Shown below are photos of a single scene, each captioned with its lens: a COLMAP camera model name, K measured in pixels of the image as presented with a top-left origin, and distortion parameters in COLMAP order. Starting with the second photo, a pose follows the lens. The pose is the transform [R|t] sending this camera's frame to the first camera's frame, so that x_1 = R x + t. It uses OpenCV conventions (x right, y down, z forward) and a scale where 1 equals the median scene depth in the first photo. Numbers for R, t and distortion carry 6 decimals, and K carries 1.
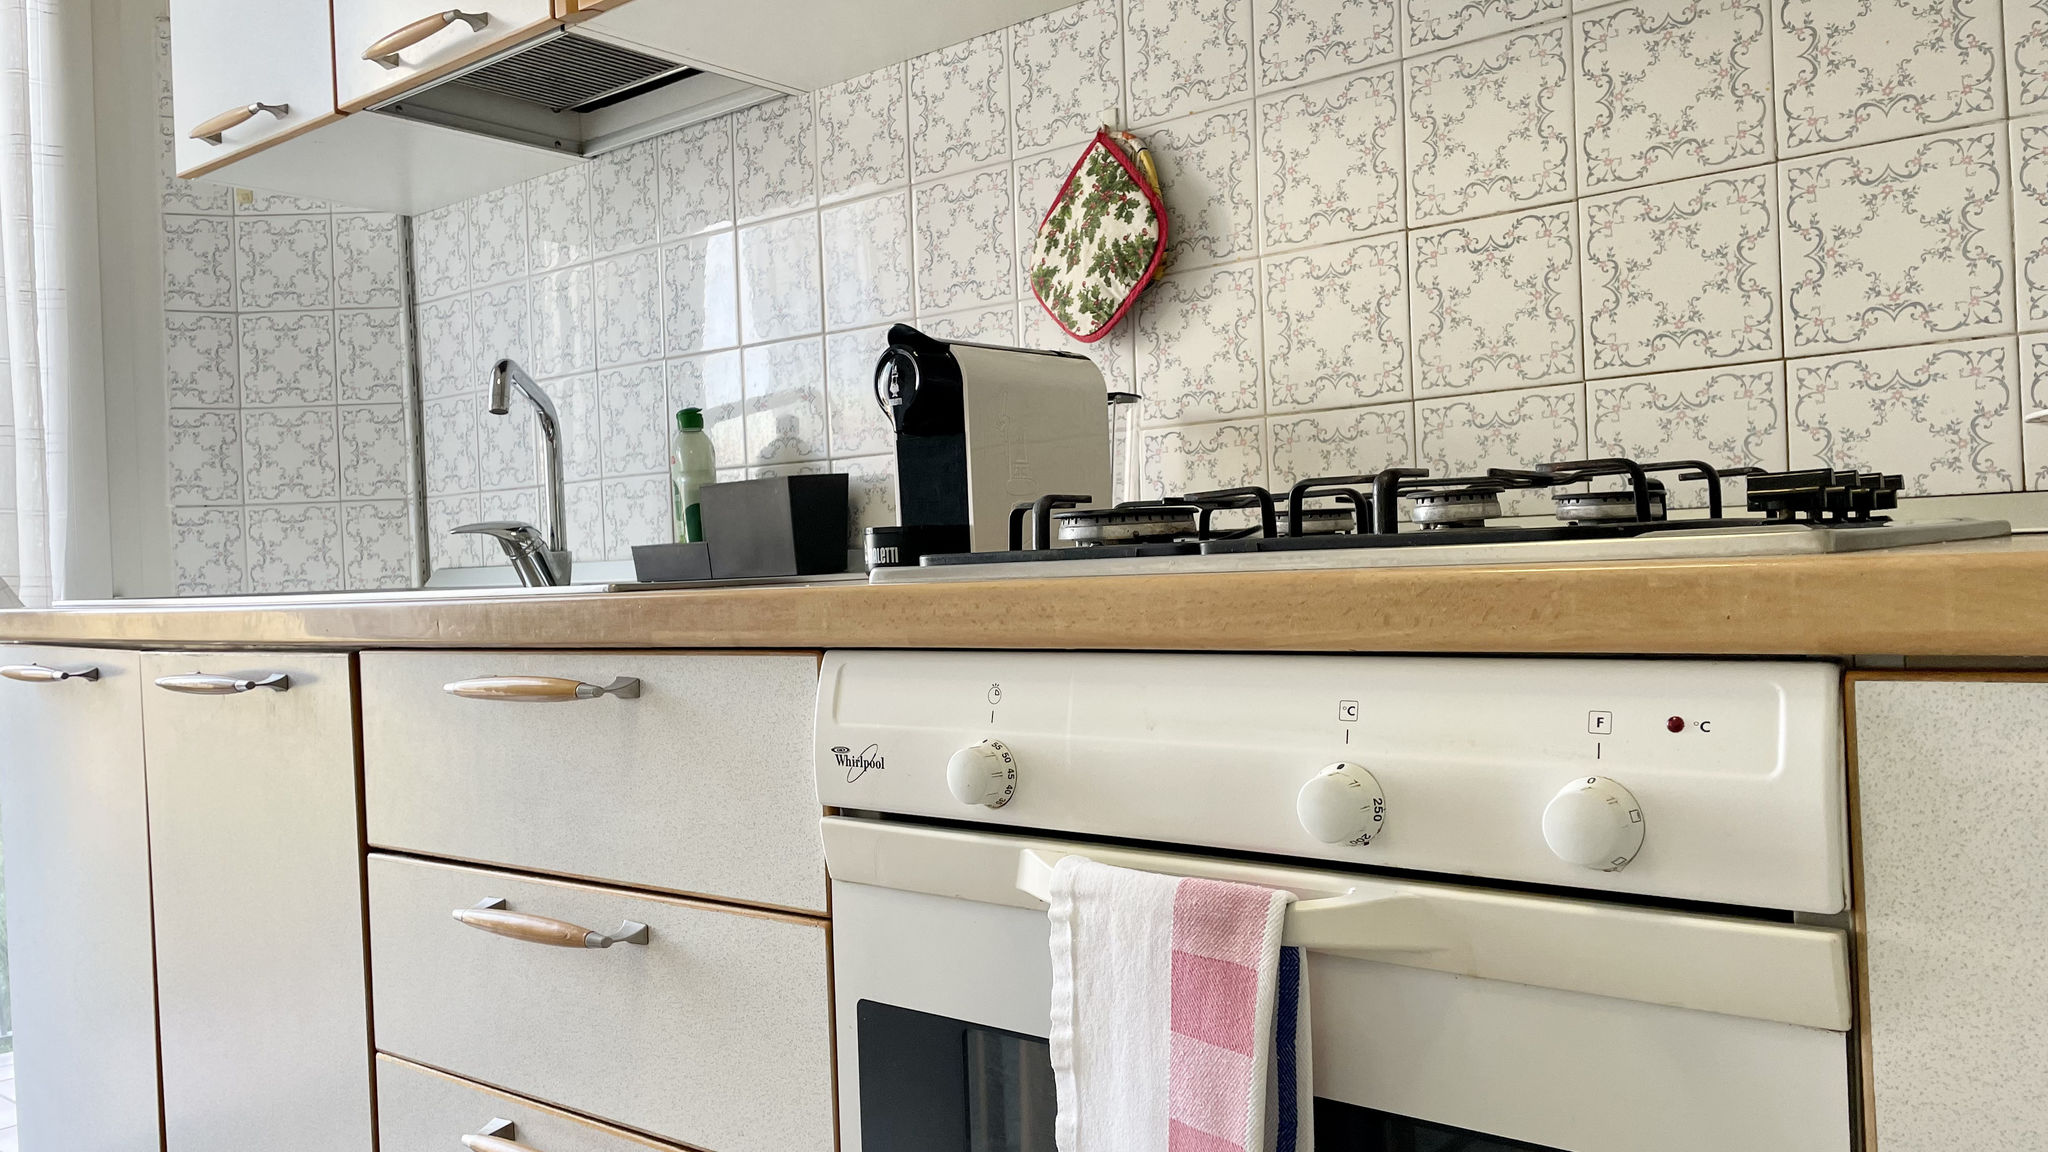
lens RADIAL K [[1601.3, 0, 1011.8], [0, 1601.3, 582.5], [0, 0, 1]] dist [0.078334, -0.072873]
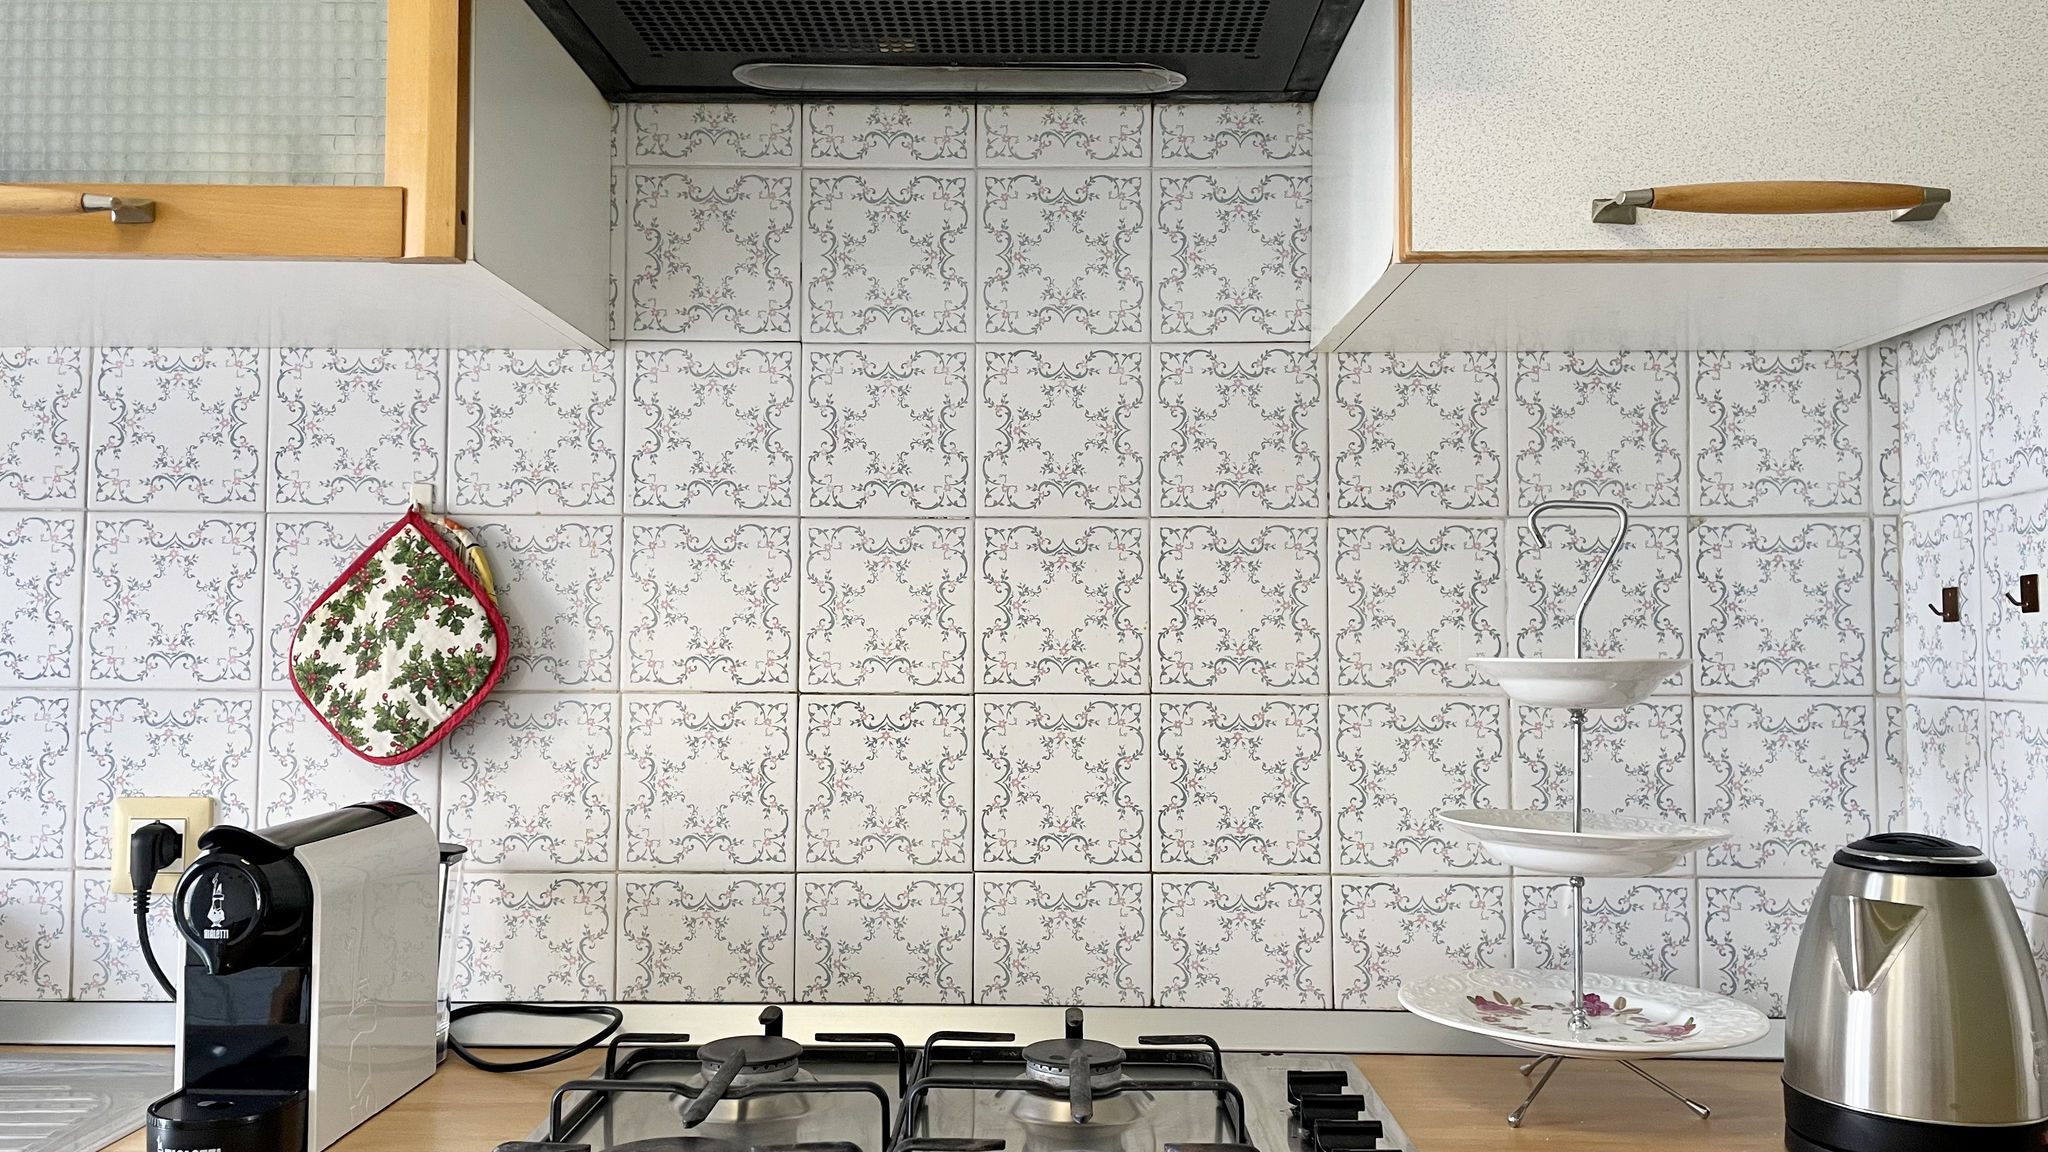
lens RADIAL K [[1601.3, 0, 1026.7], [0, 1601.3, 567.7], [0, 0, 1]] dist [0.078334, -0.072873]
pose [[0.769806, 0.070484, 0.634374, -0.242819], [-0.032421, 0.996919, -0.071423, -0.214217], [-0.637454, 0.034415, 0.769720, 0.166717]]
